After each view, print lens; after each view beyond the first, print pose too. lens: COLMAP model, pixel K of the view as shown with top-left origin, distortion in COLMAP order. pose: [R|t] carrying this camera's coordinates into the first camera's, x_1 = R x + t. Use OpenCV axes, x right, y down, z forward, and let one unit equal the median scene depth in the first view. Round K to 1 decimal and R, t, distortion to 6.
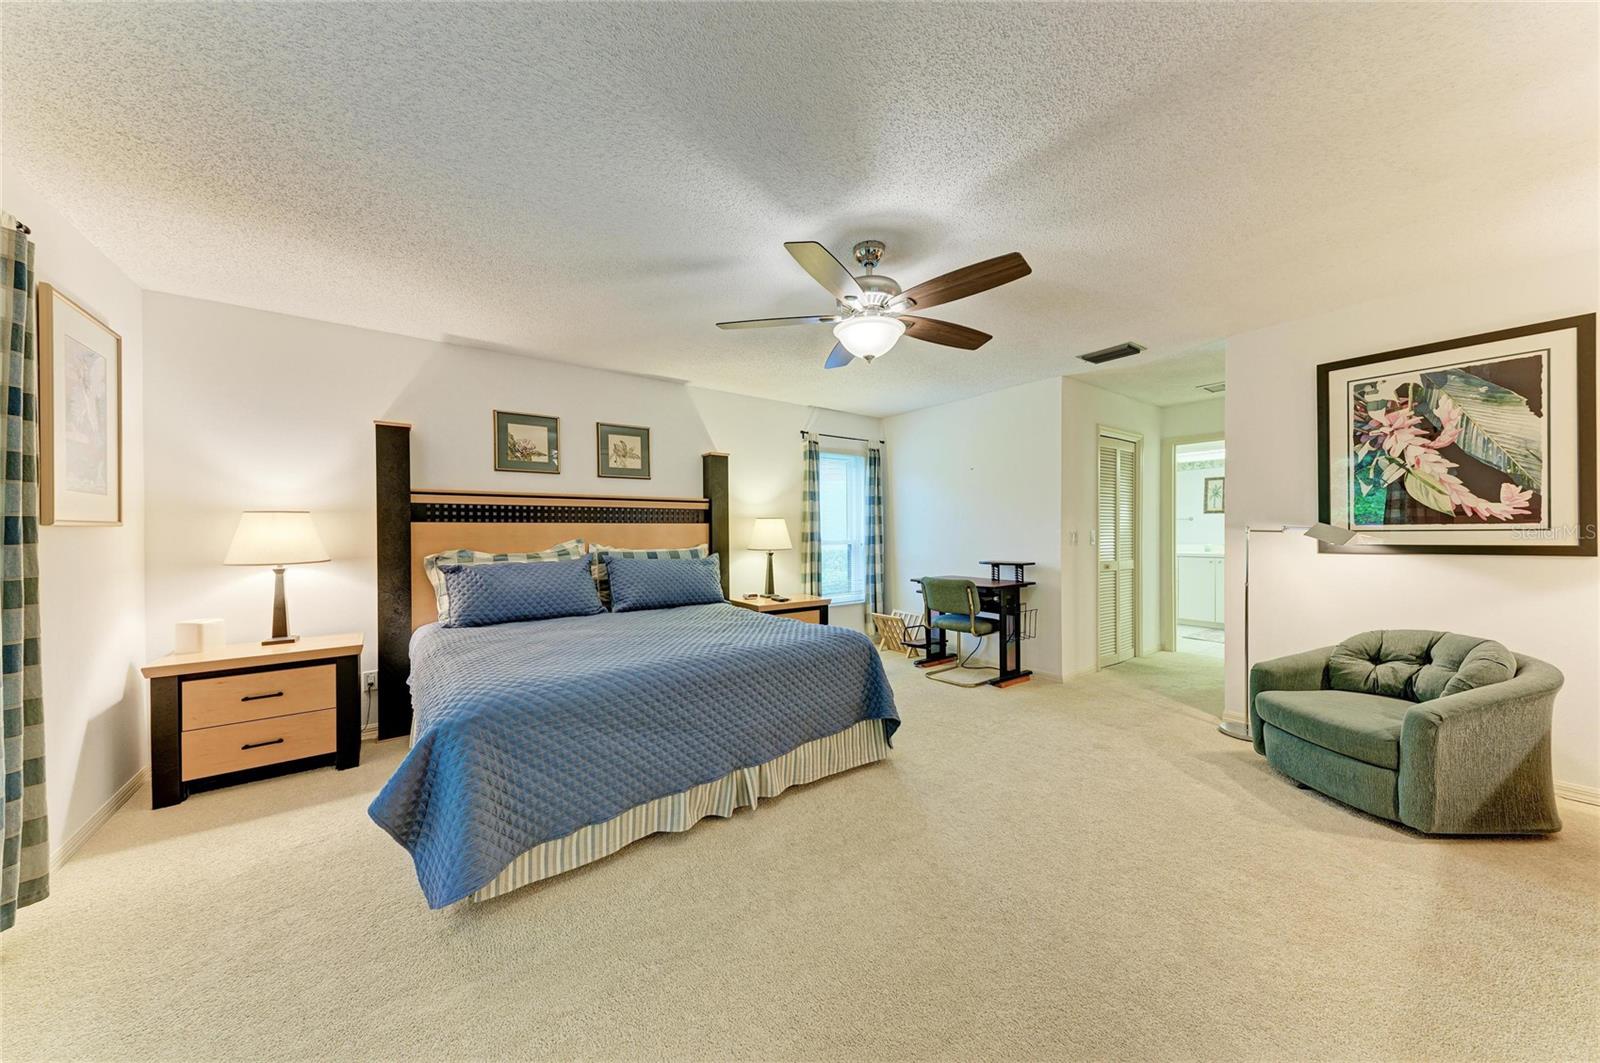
lens RADIAL K [[539.5, 0, 799.8], [0, 539.5, 530.0], [0, 0, 1]] dist [0.013912, -0.002596]
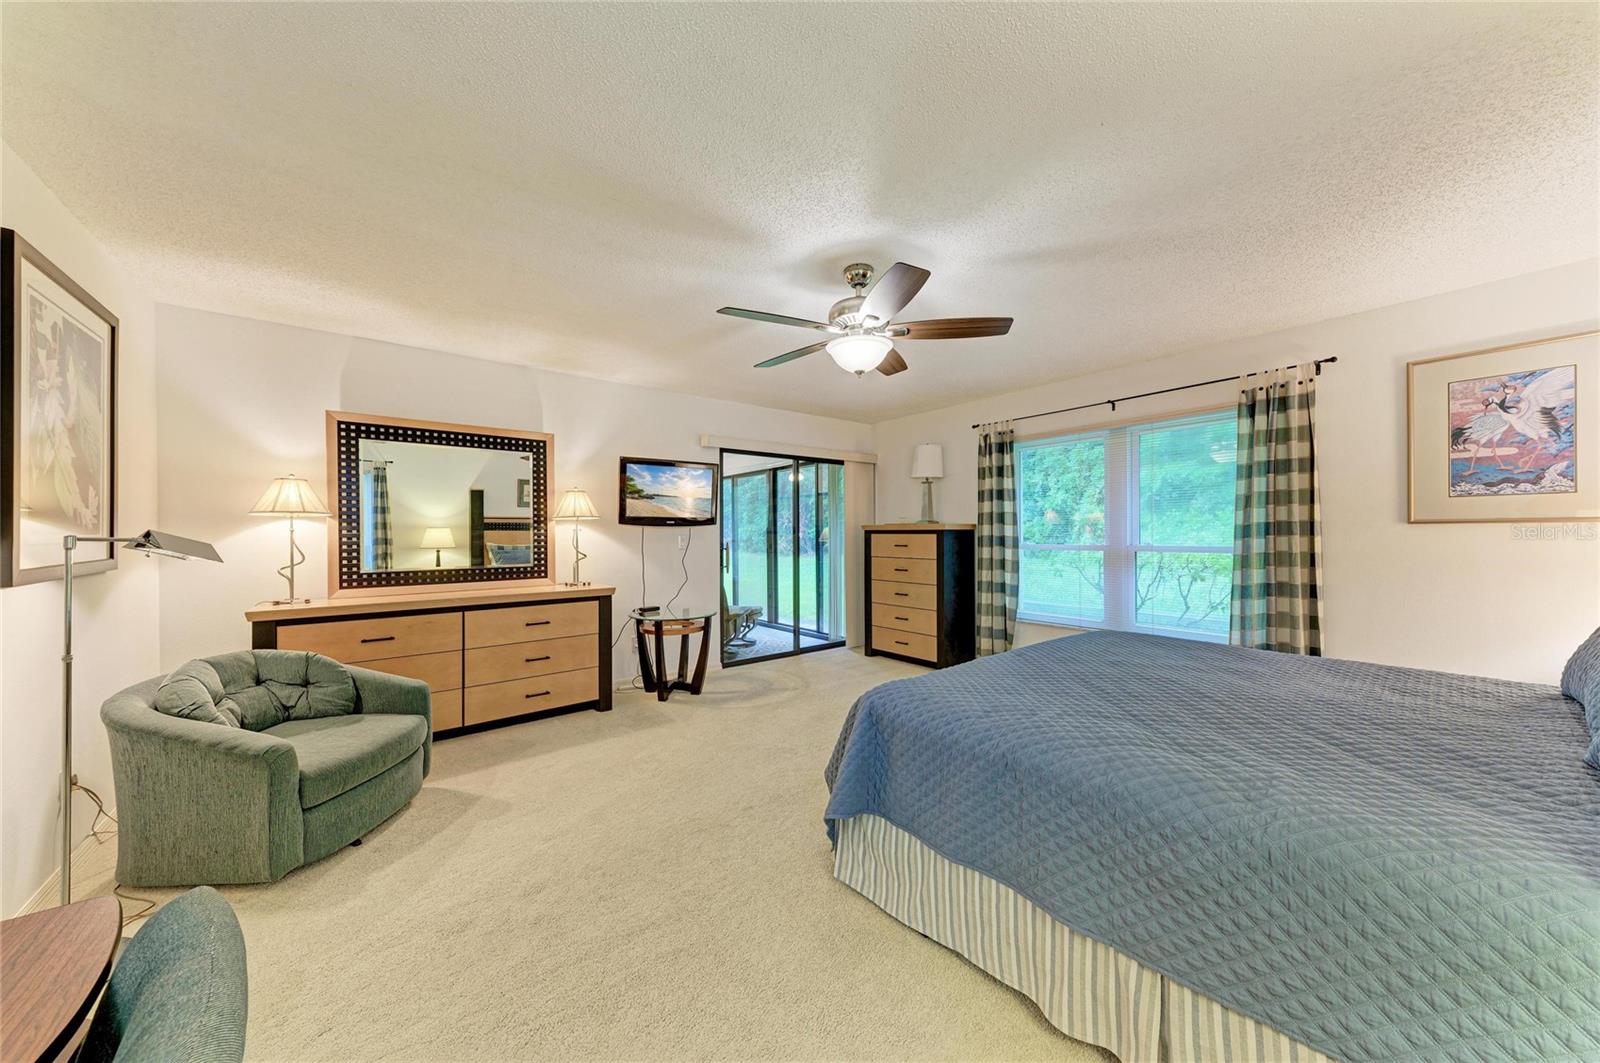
lens RADIAL K [[539.5, 0, 802.9], [0, 539.5, 532.4], [0, 0, 1]] dist [0.013912, -0.002596]
pose [[-0.999734, 0.010197, -0.020701, 0.176992], [0.010245, 0.999945, -0.002225, -0.000787], [0.020677, -0.002436, -0.999783, 1.386435]]
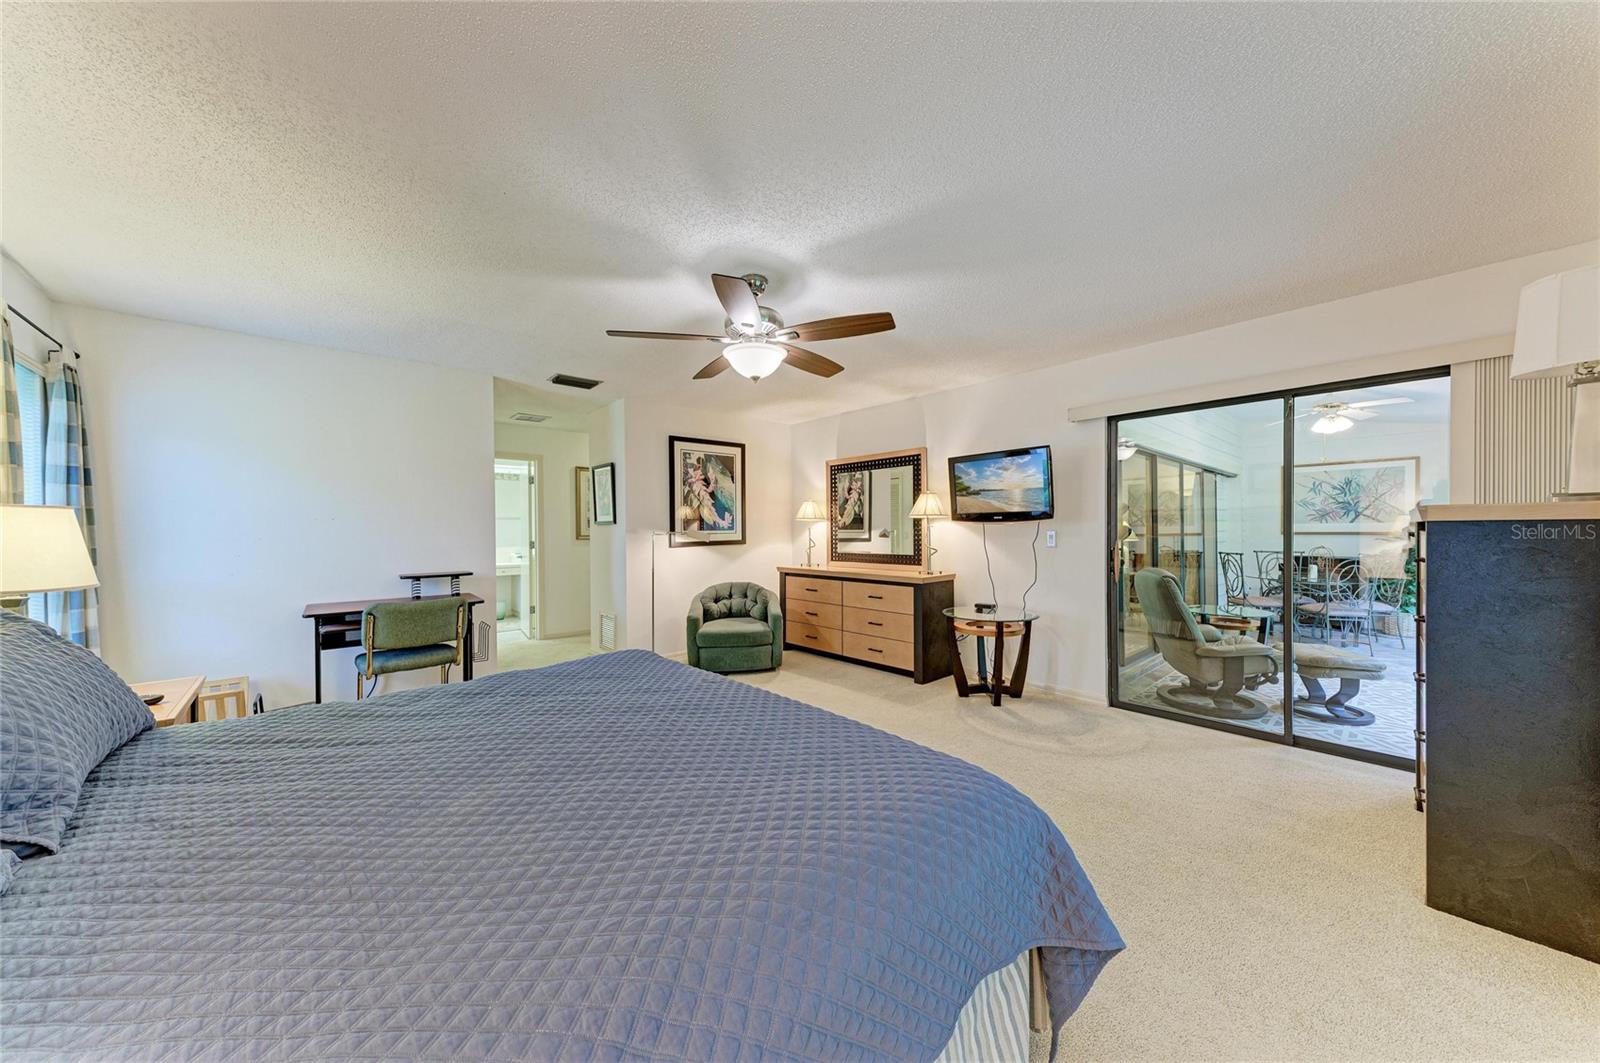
lens RADIAL K [[539.5, 0, 801.6], [0, 539.5, 533.8], [0, 0, 1]] dist [0.013912, -0.002596]
pose [[-0.094238, -0.000702, 0.995549, -0.663941], [0.006904, 0.999975, 0.001359, 0.000827], [-0.995526, 0.007002, -0.094231, 0.677890]]
